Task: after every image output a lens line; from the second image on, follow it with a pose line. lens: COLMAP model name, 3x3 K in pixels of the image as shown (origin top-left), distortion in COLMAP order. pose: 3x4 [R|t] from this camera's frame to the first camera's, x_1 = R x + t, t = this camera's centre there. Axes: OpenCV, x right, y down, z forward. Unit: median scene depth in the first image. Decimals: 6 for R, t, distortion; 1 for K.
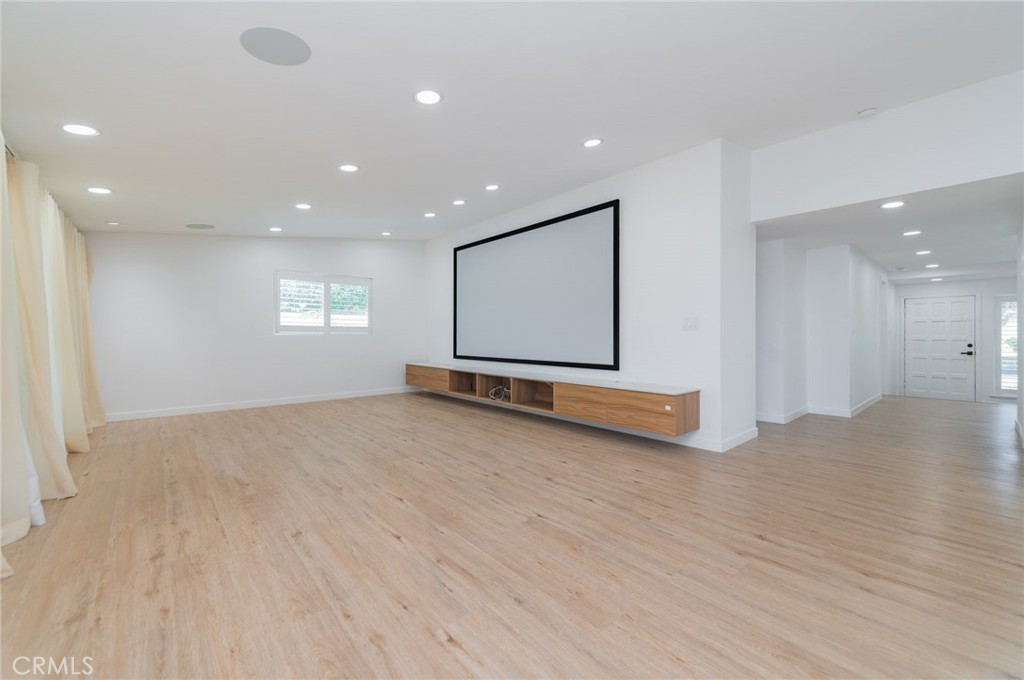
lens RADIAL K [[416.7, 0, 499.7], [0, 416.7, 341.8], [0, 0, 1]] dist [0.015017, -0.000565]
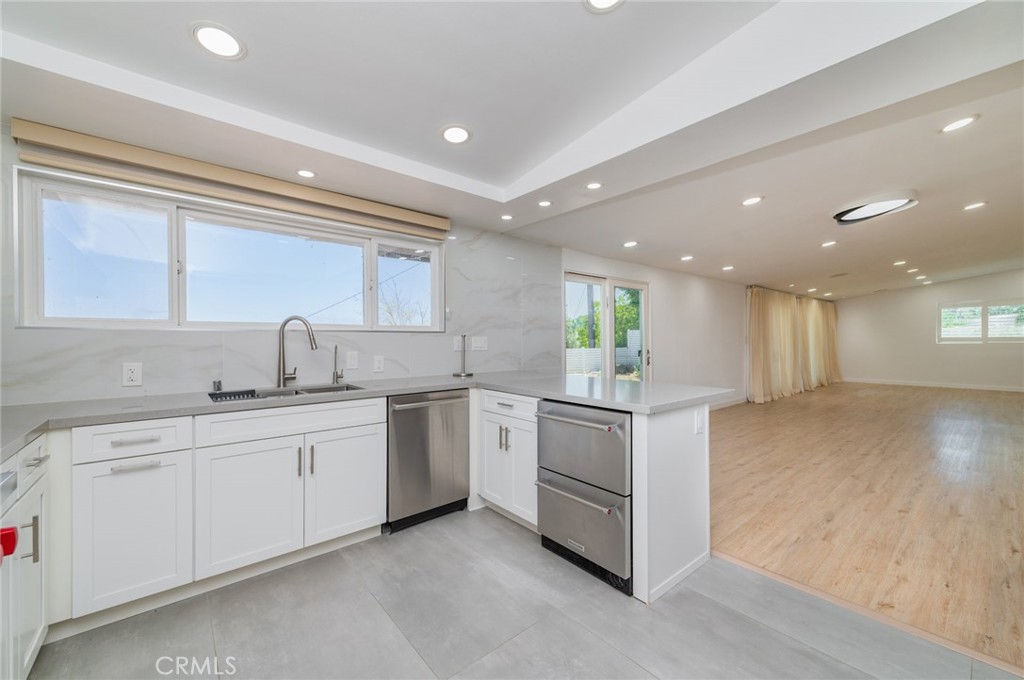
lens RADIAL K [[415.0, 0, 526.6], [0, 415.0, 342.6], [0, 0, 1]] dist [0.009229, -0.000610]
pose [[0.031403, 0.005857, -0.999490, 1.109711], [-0.007535, 0.999956, 0.005623, -0.017204], [0.999478, 0.007355, 0.031446, -0.699498]]
